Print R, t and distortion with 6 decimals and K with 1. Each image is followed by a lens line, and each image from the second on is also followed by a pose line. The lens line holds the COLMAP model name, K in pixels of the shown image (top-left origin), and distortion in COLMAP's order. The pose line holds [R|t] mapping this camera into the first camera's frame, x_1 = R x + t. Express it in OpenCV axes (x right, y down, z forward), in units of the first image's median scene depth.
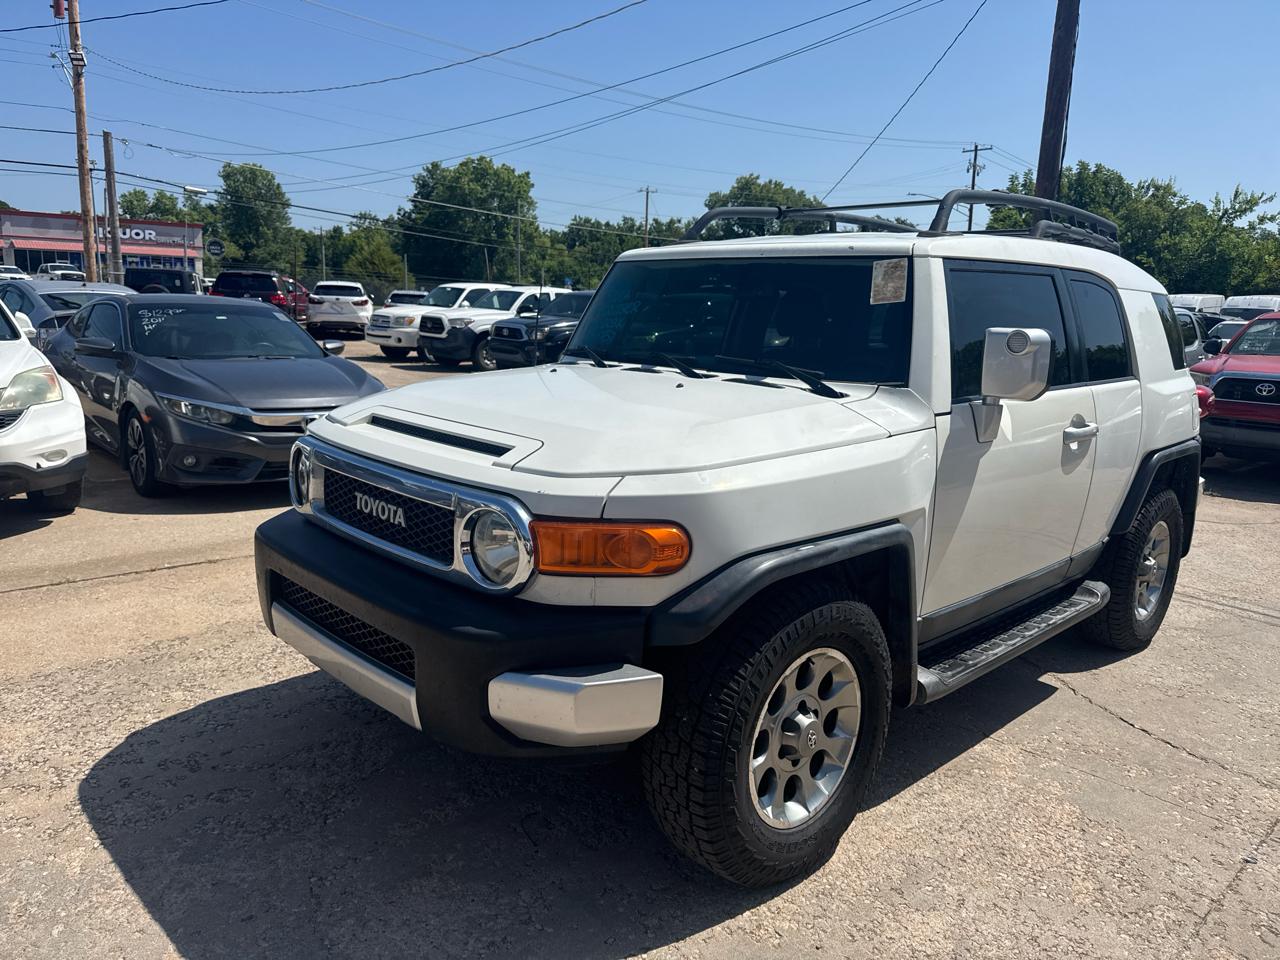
lens RADIAL K [[902.2, 0, 640.9], [0, 902.2, 492.9], [0, 0, 1]] dist [0.043504, -0.059179]
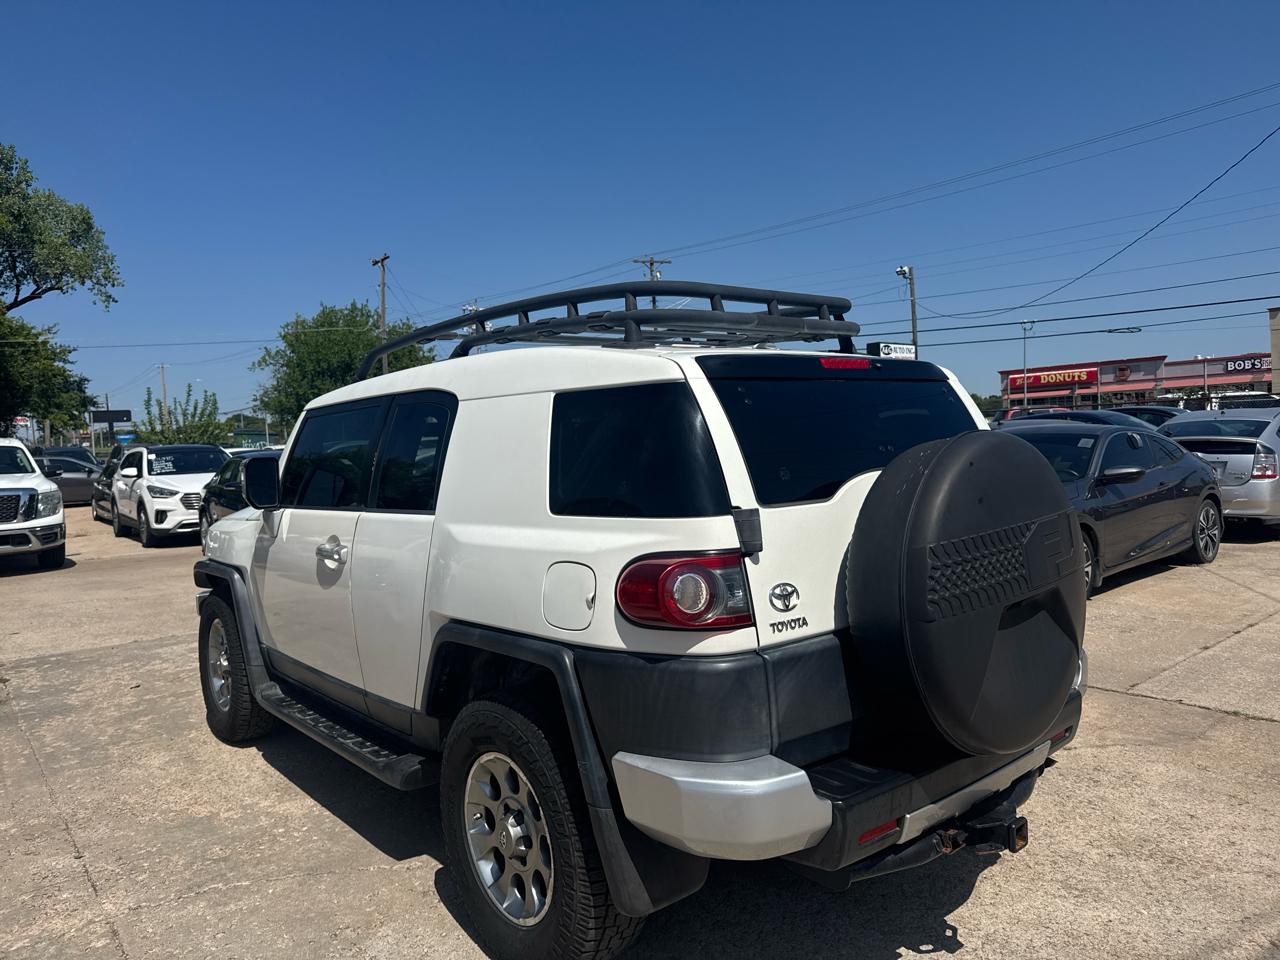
lens RADIAL K [[902.2, 0, 643.4], [0, 902.2, 474.1], [0, 0, 1]] dist [0.043504, -0.059179]
pose [[-0.071820, 0.005311, -0.997403, 0.173329], [-0.162696, 0.986530, 0.016968, -0.026722], [0.984059, 0.163492, -0.069988, 0.163353]]
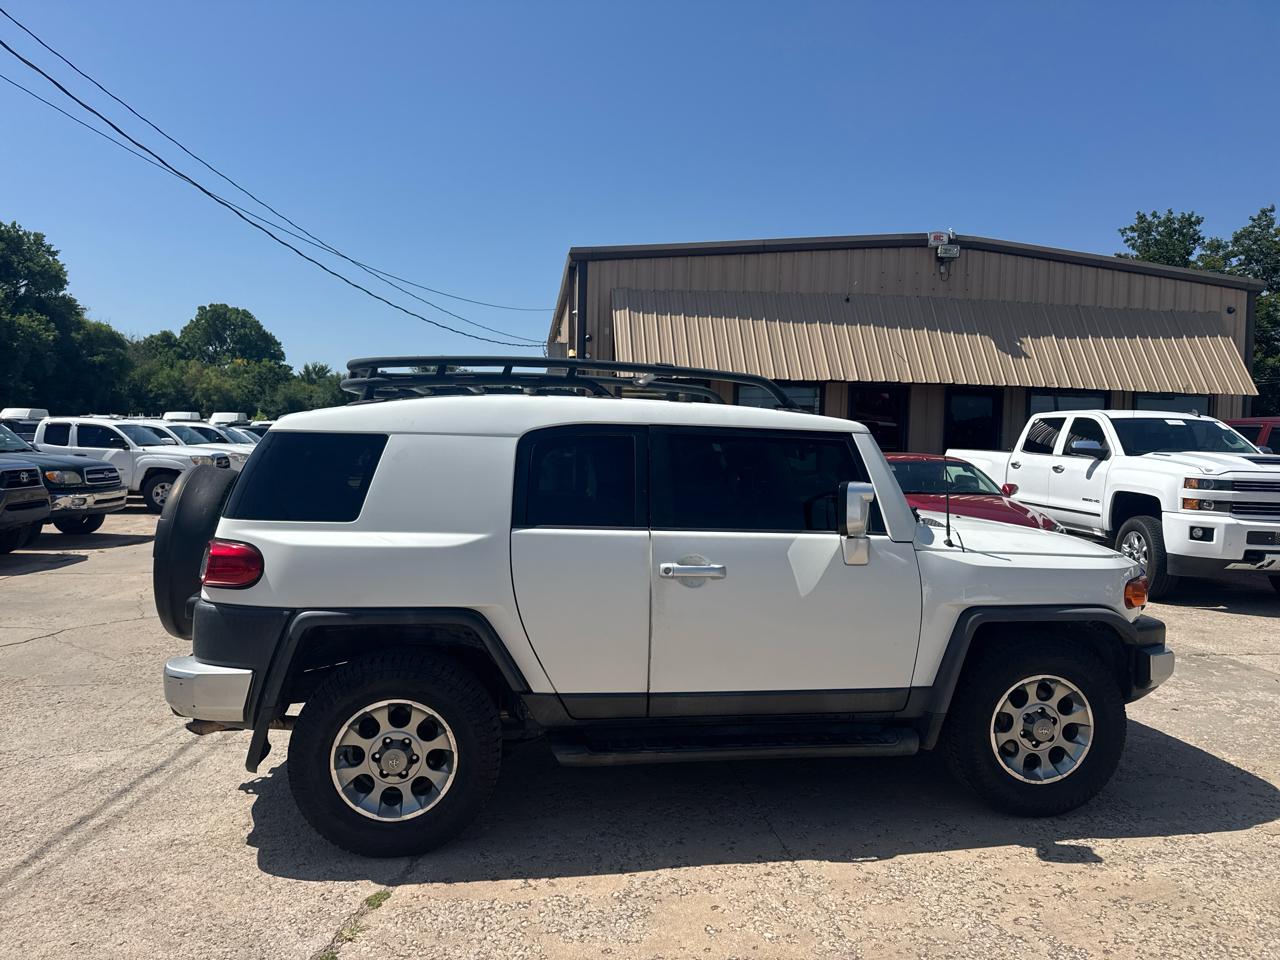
lens RADIAL K [[902.2, 0, 638.0], [0, 902.2, 477.4], [0, 0, 1]] dist [0.043504, -0.059179]
pose [[-0.801421, -0.075141, 0.593362, -0.057340], [0.074875, 0.971668, 0.224178, -0.060533], [-0.593395, 0.224089, -0.773089, 0.261172]]
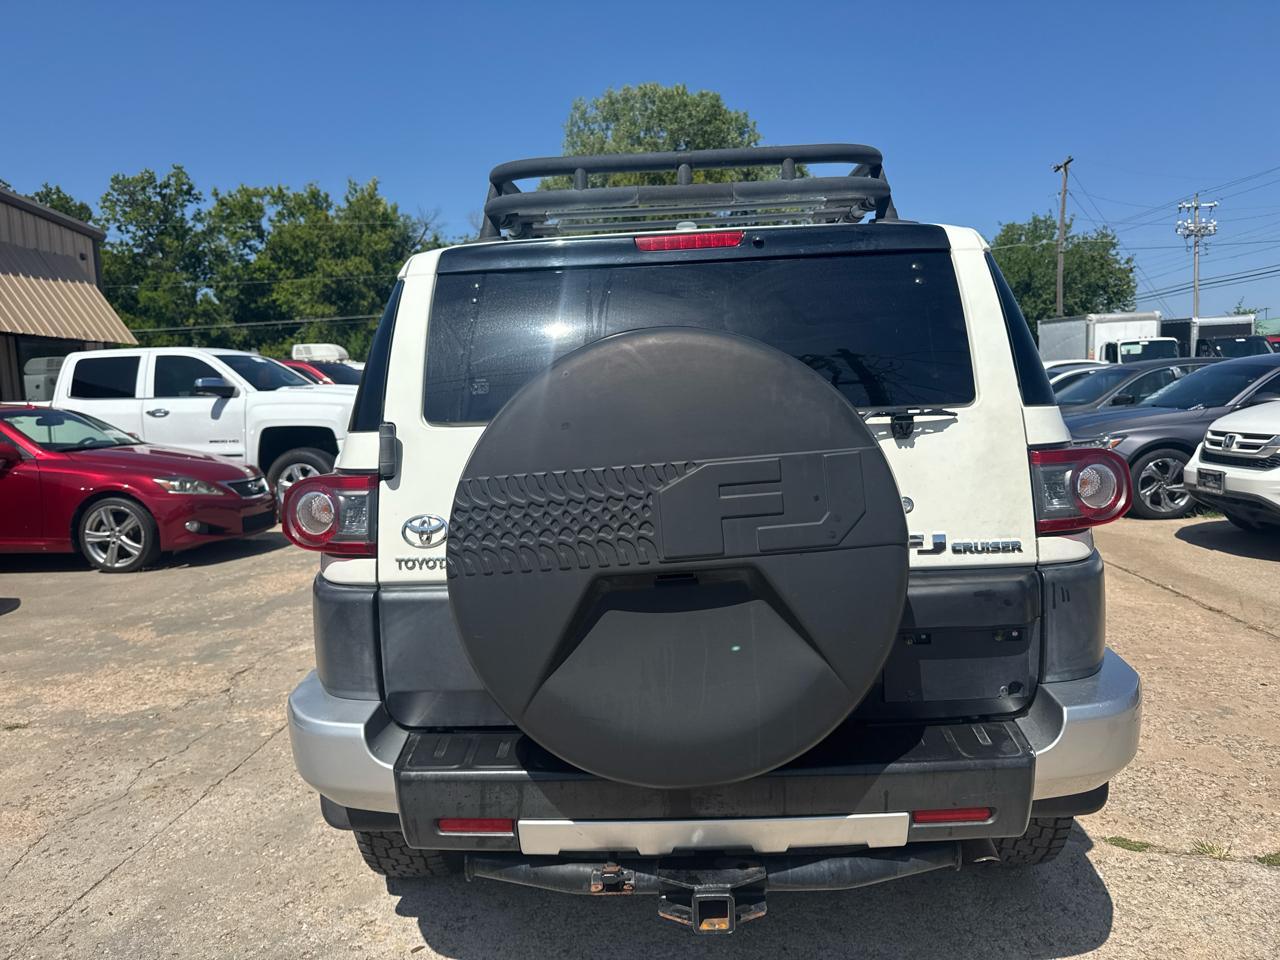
lens RADIAL K [[902.2, 0, 636.4], [0, 902.2, 490.9], [0, 0, 1]] dist [0.043504, -0.059179]
pose [[-0.732405, 0.064394, -0.677817, 0.128646], [-0.124533, 0.966055, 0.226340, -0.036663], [0.669384, 0.250183, -0.699524, 0.227234]]
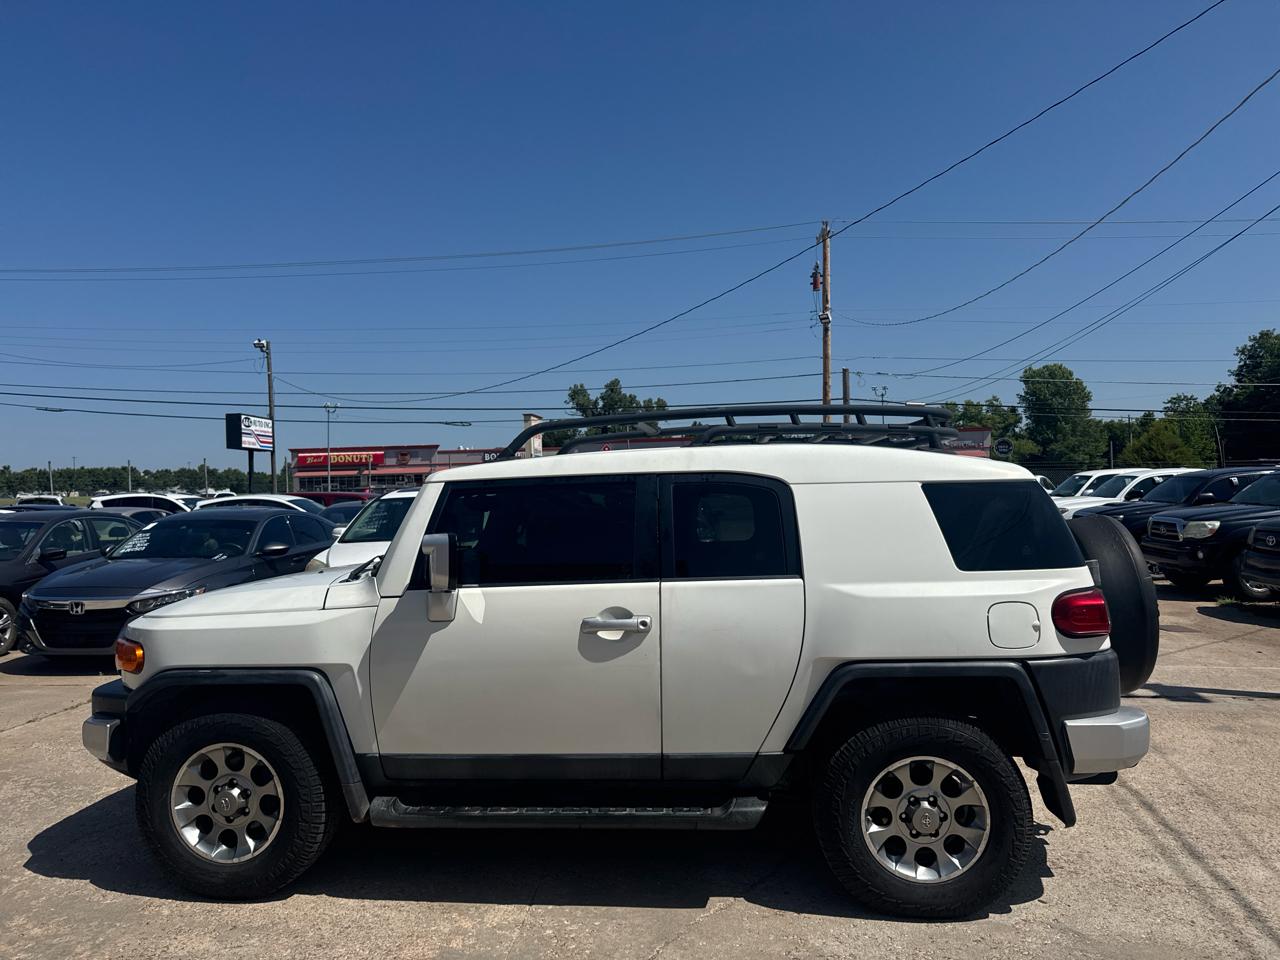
lens RADIAL K [[902.2, 0, 644.6], [0, 902.2, 476.0], [0, 0, 1]] dist [0.043504, -0.059179]
pose [[0.659698, -0.063109, -0.748876, 0.152026], [-0.107338, 0.978340, -0.177002, -0.006171], [0.743826, 0.197150, 0.638635, 0.035980]]
